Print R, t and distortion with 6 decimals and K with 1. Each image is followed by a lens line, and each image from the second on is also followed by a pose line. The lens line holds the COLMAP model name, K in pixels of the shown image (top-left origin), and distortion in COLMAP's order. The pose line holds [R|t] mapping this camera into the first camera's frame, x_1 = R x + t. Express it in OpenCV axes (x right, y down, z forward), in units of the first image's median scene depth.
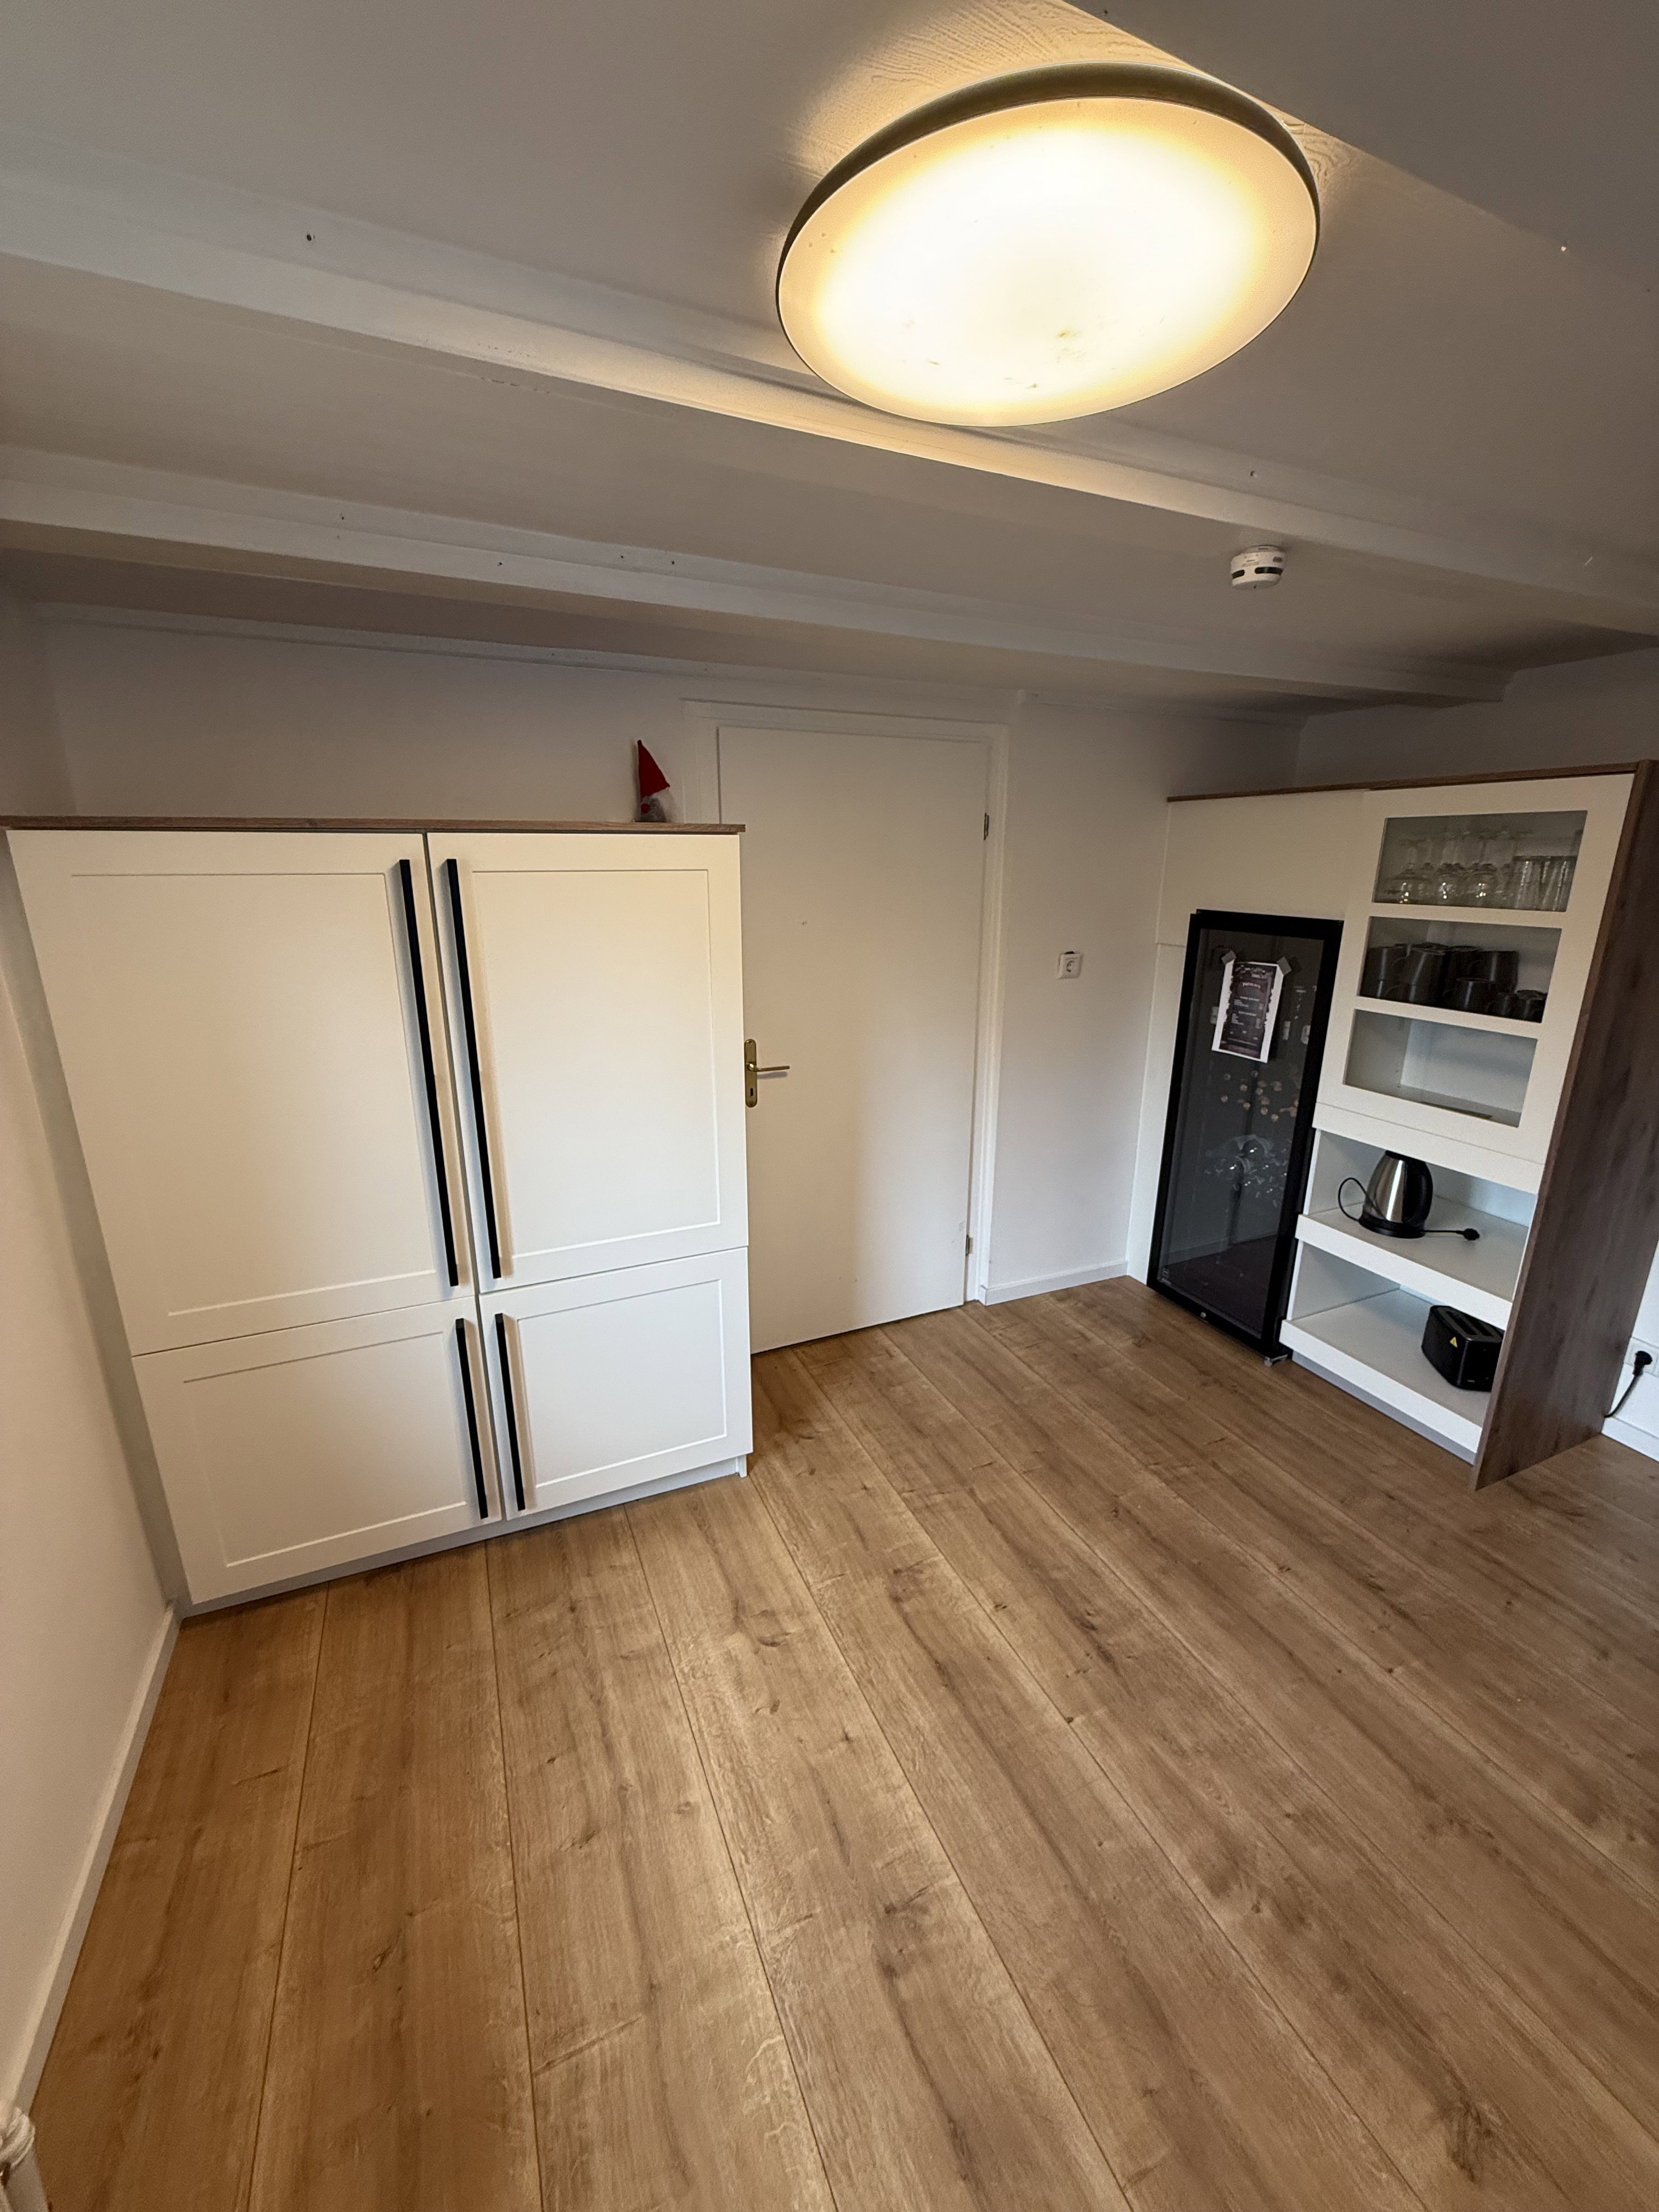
lens RADIAL K [[887.9, 0, 835.6], [0, 887.9, 1108.8], [0, 0, 1]] dist [0.000703, 0.000210]
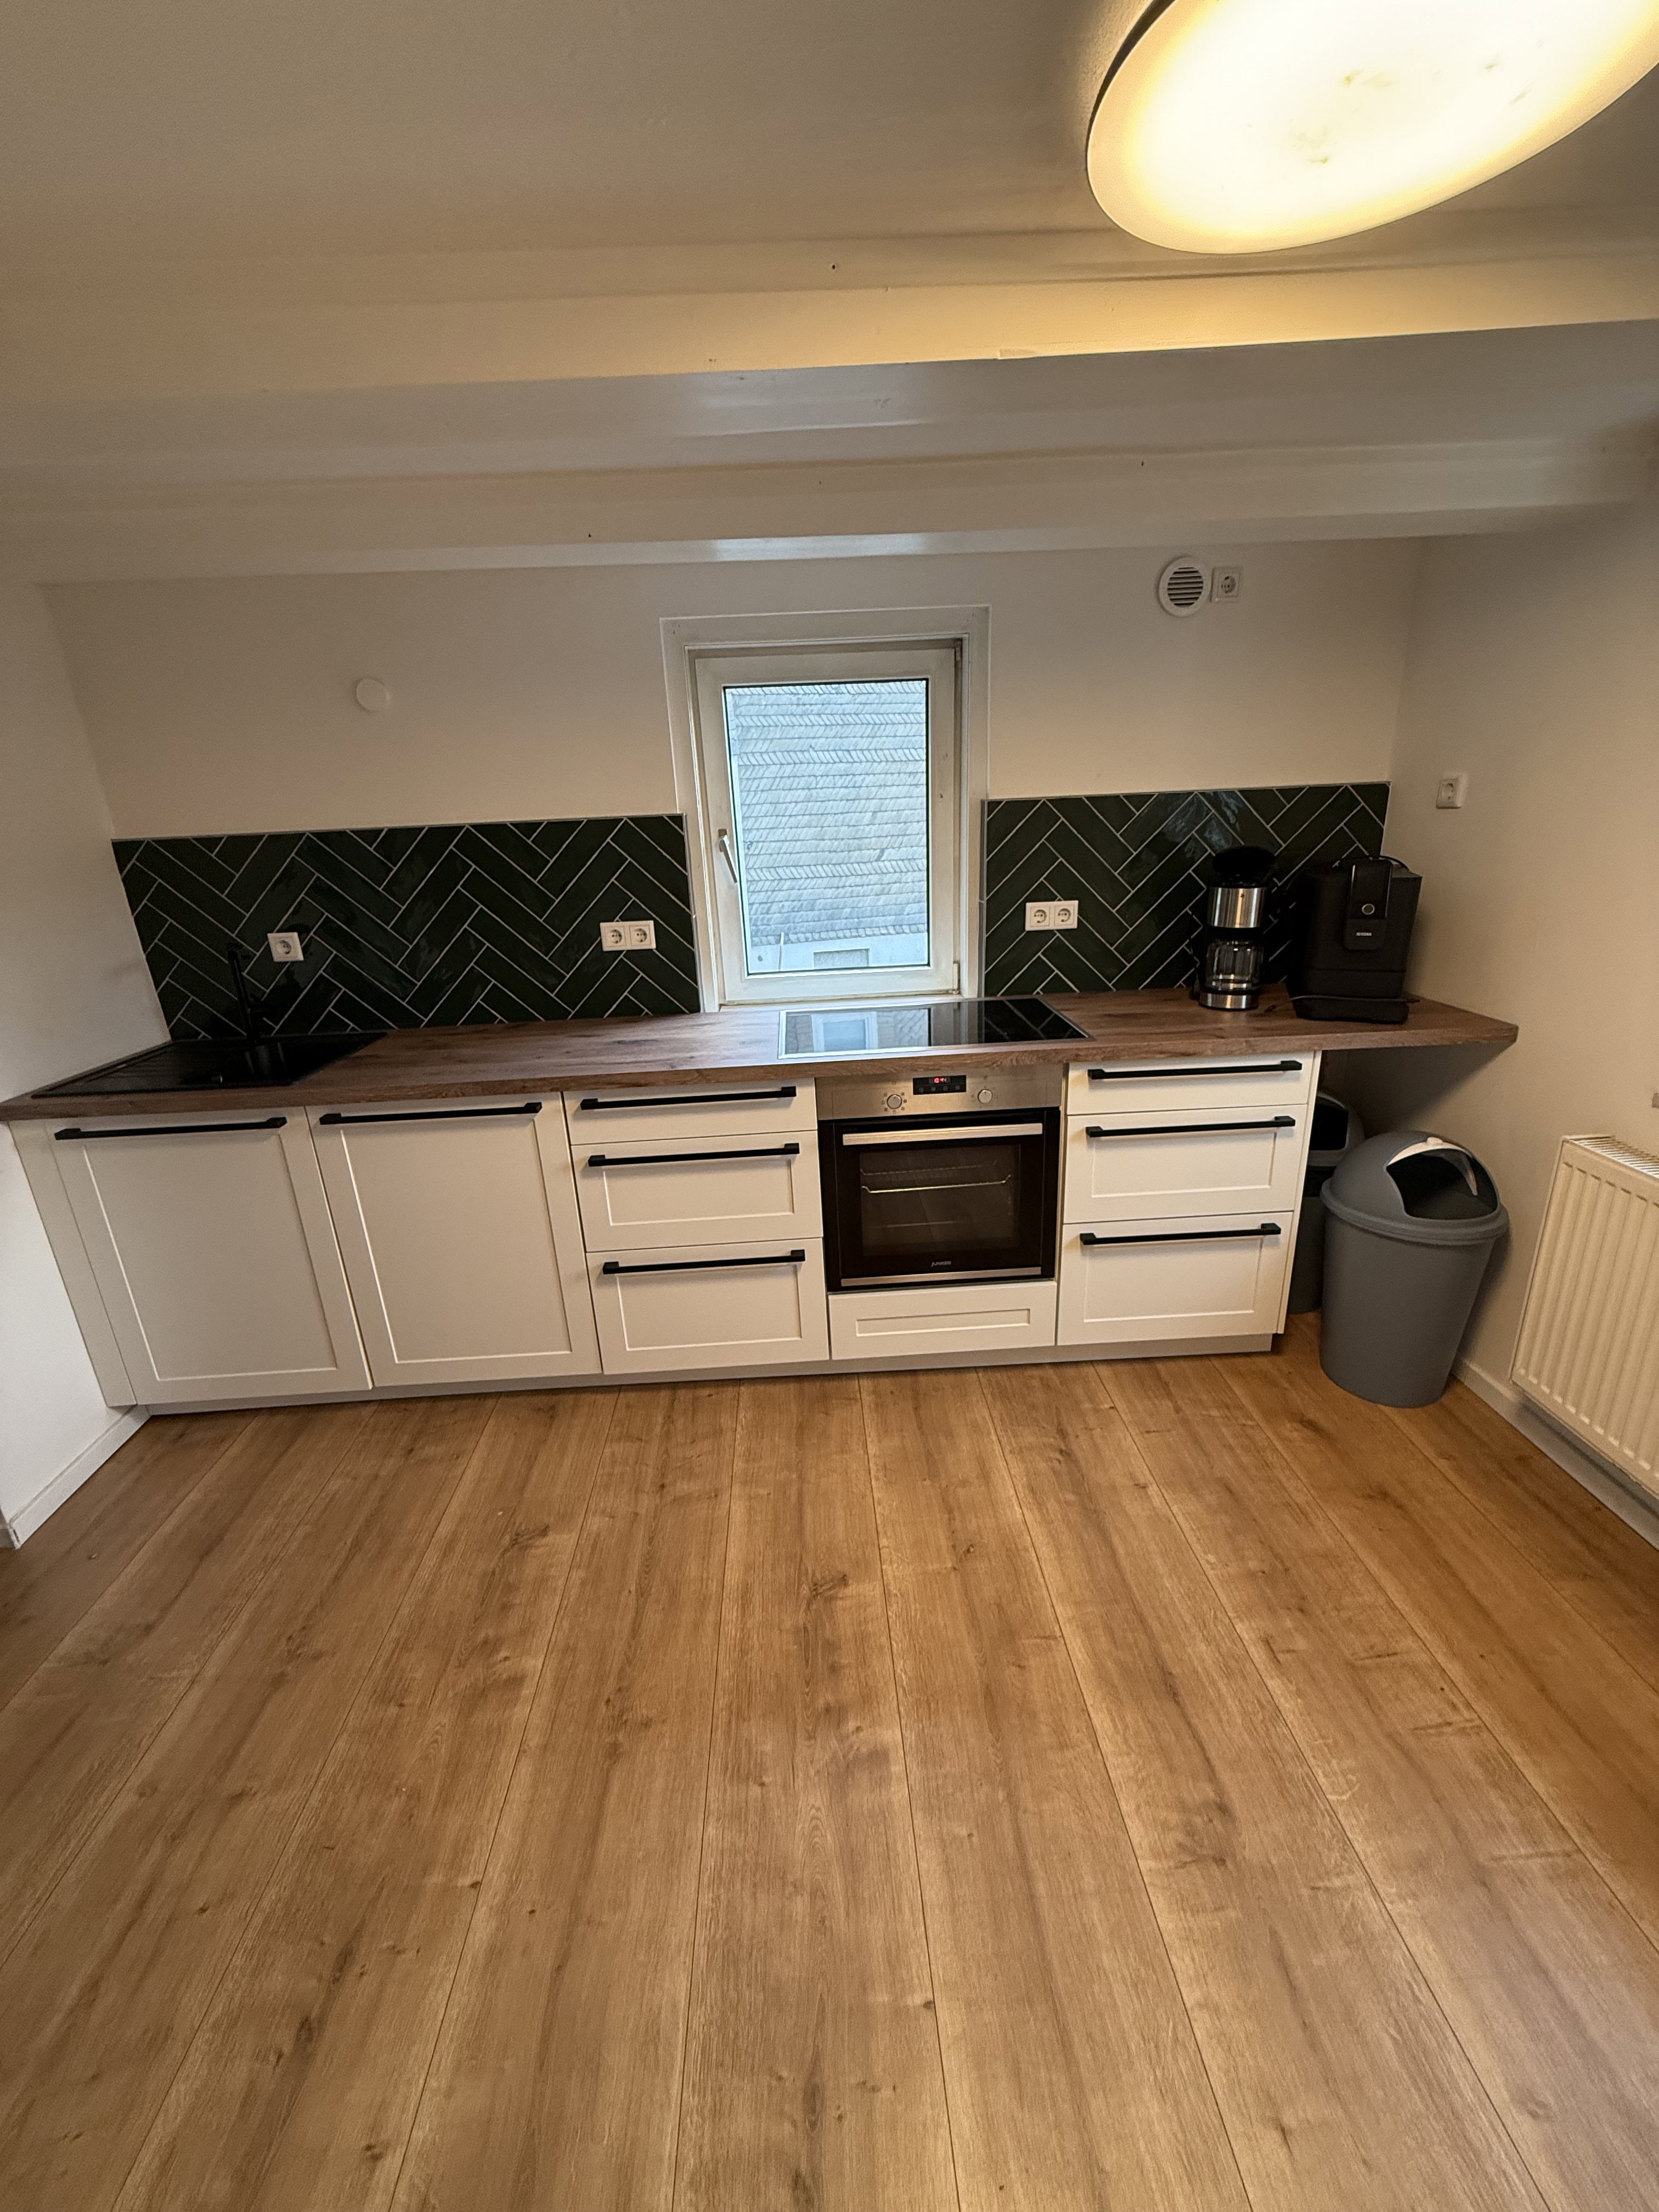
lens RADIAL K [[887.9, 0, 821.0], [0, 887.9, 1093.9], [0, 0, 1]] dist [0.000703, 0.000210]
pose [[-0.926621, -0.084462, 0.366388, 0.164911], [0.140631, 0.825865, 0.546050, -0.337255], [-0.348707, 0.557507, -0.753385, 1.302650]]
